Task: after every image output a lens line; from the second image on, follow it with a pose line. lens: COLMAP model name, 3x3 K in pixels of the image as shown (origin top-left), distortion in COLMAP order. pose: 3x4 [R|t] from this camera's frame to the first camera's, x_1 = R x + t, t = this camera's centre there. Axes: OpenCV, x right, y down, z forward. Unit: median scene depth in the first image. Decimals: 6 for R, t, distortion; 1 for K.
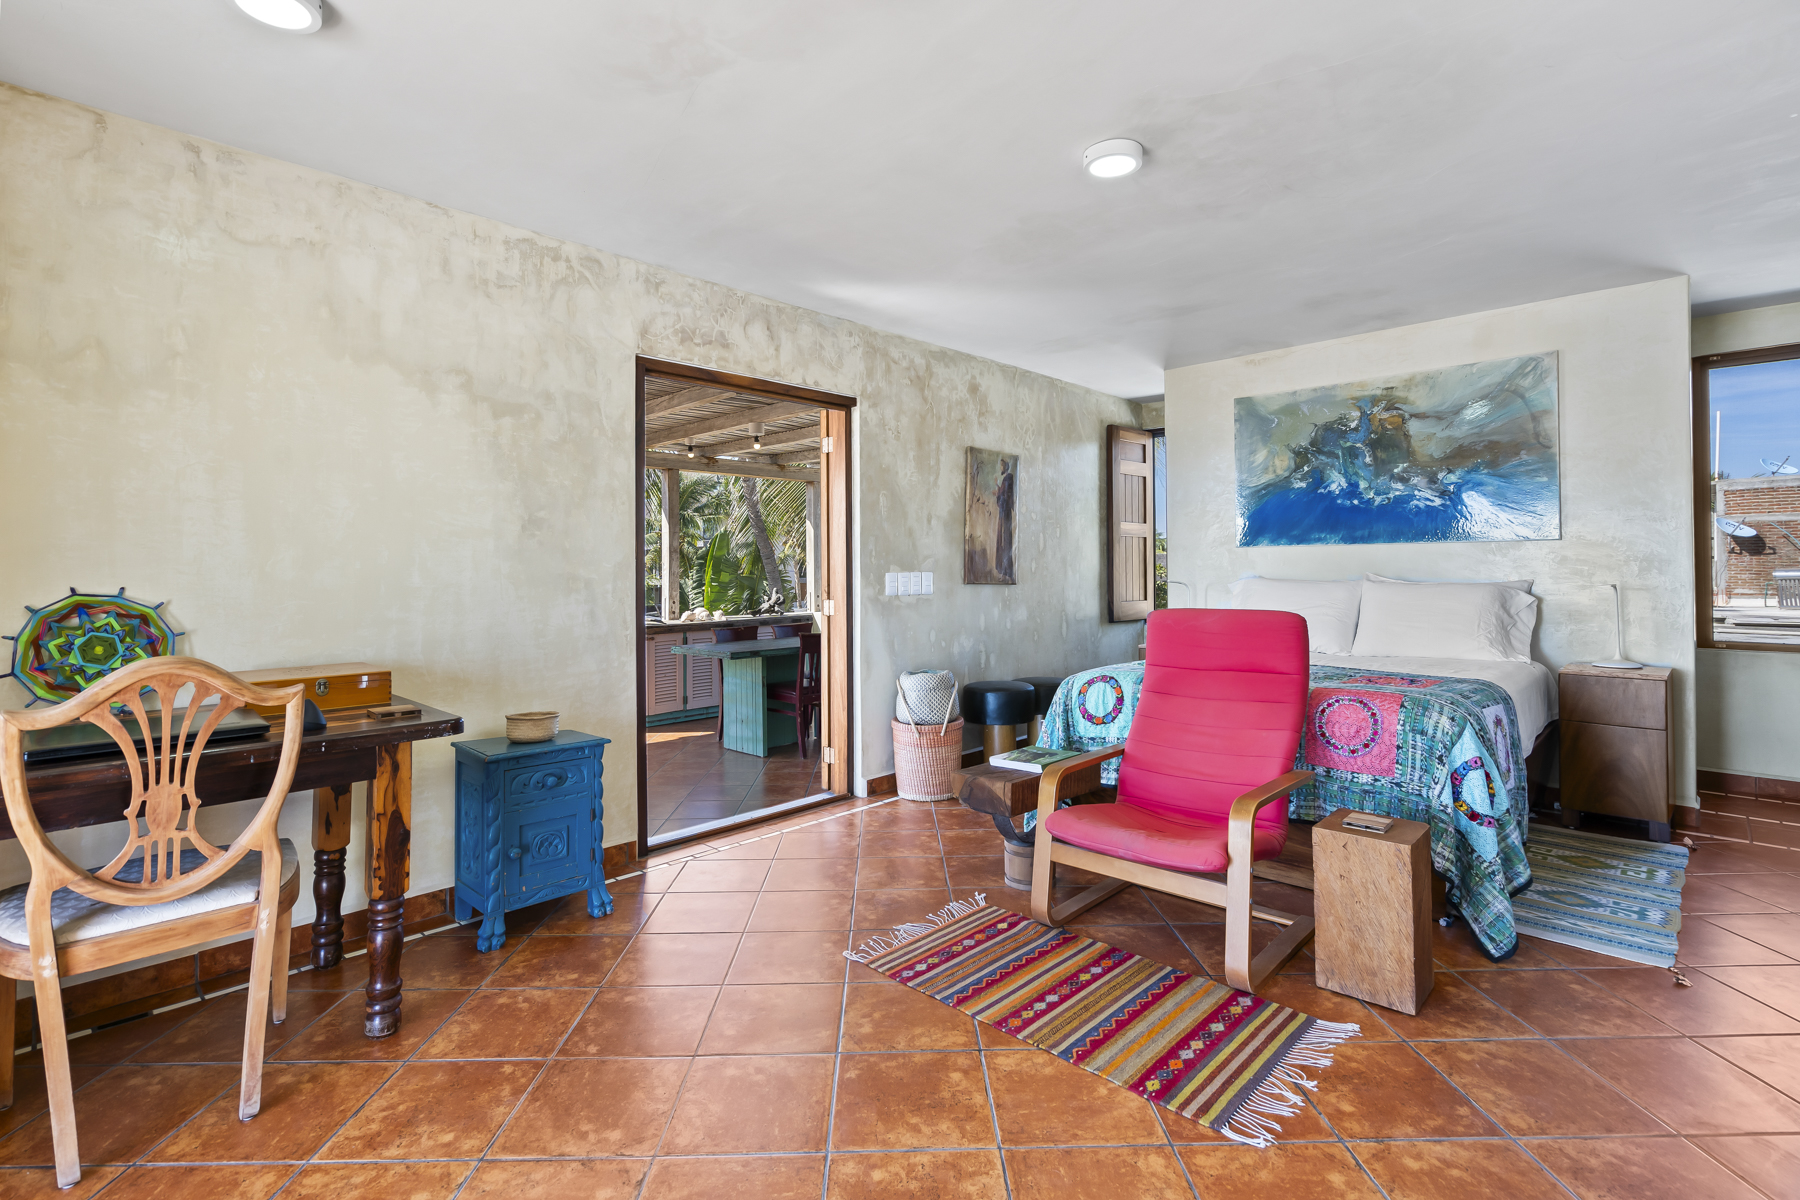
lens RADIAL K [[824.5, 0, 902.1], [0, 824.5, 558.5], [0, 0, 1]] dist [-0.000960, 0.000576]
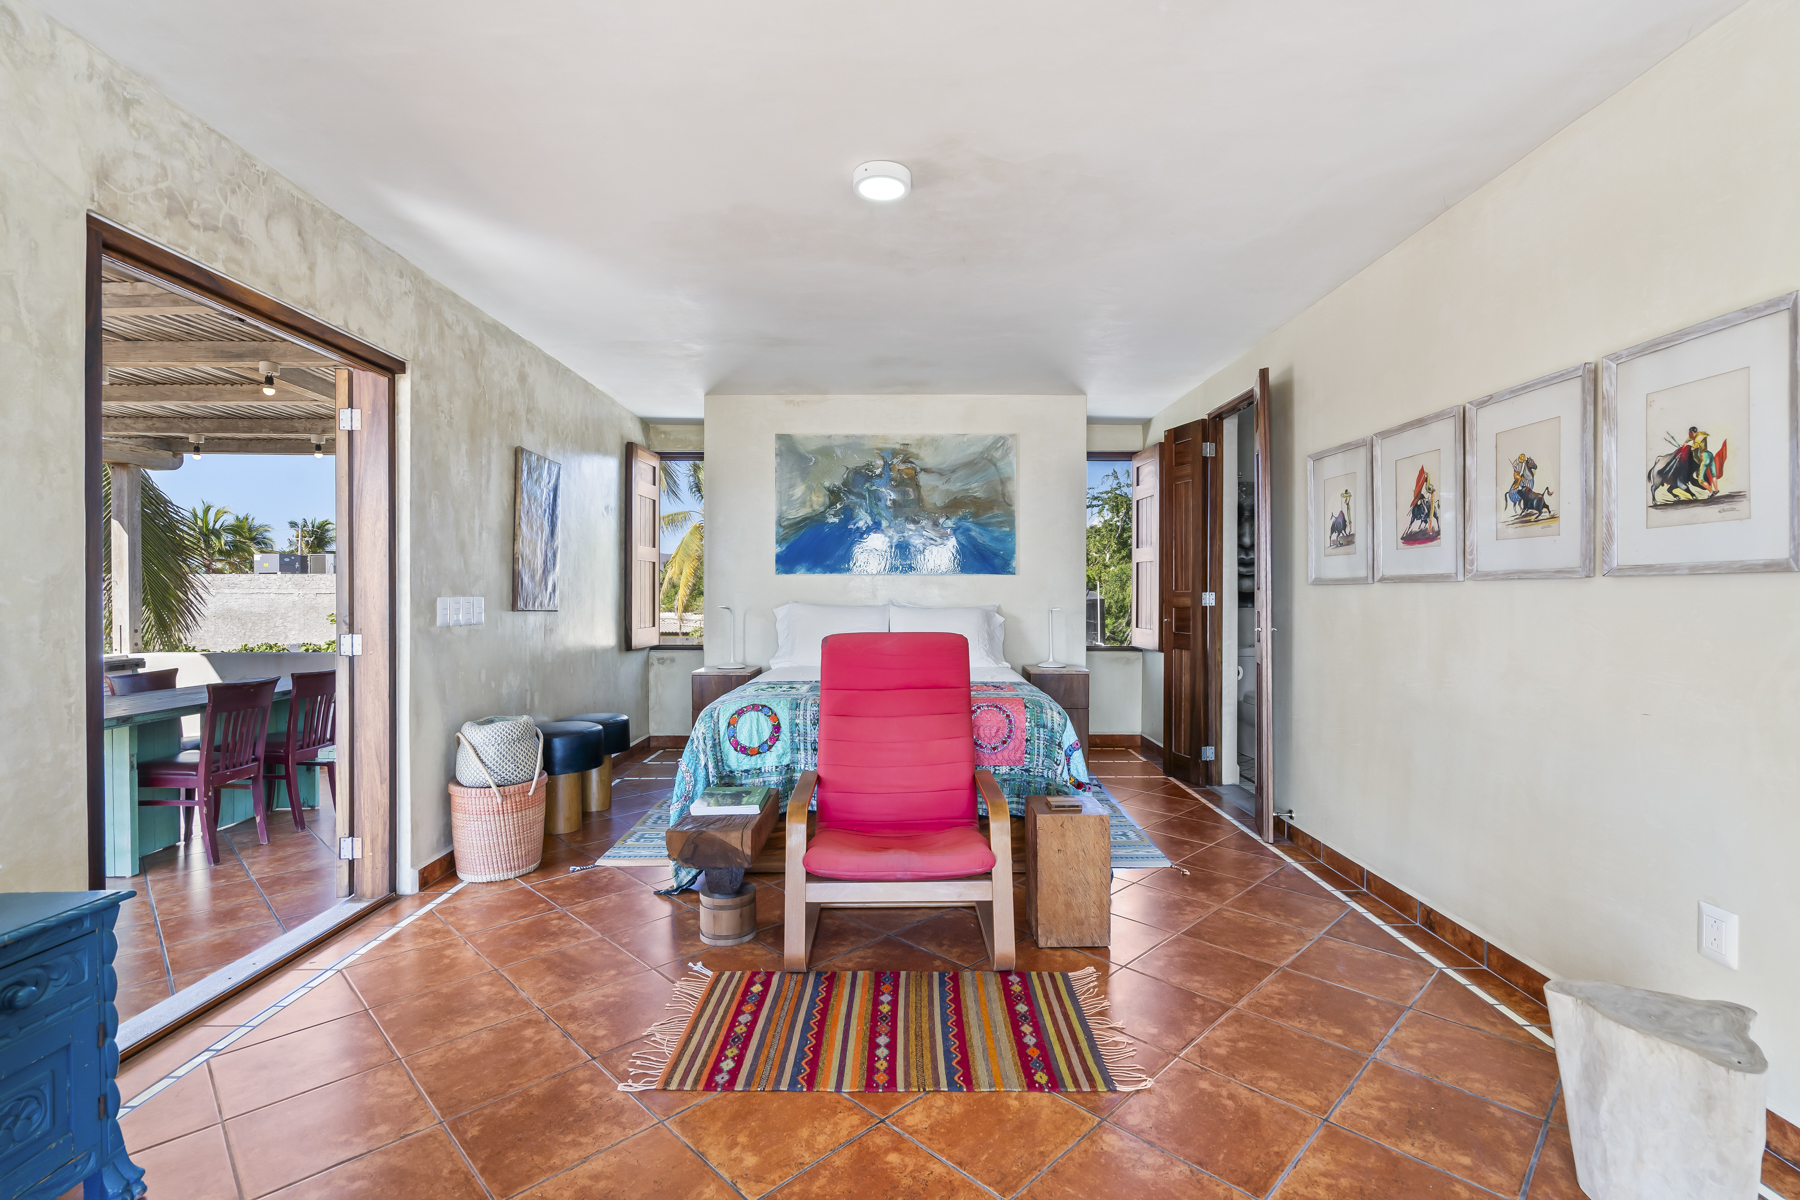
lens RADIAL K [[808.5, 0, 900.0], [0, 808.5, 600.0], [0, 0, 1]] dist [-0.009792, 0.005687]
pose [[0.727080, 0.002134, 0.686549, -0.258300], [-0.014183, 0.999828, 0.011913, 0.005597], [-0.686406, -0.018399, 0.726986, 0.179822]]
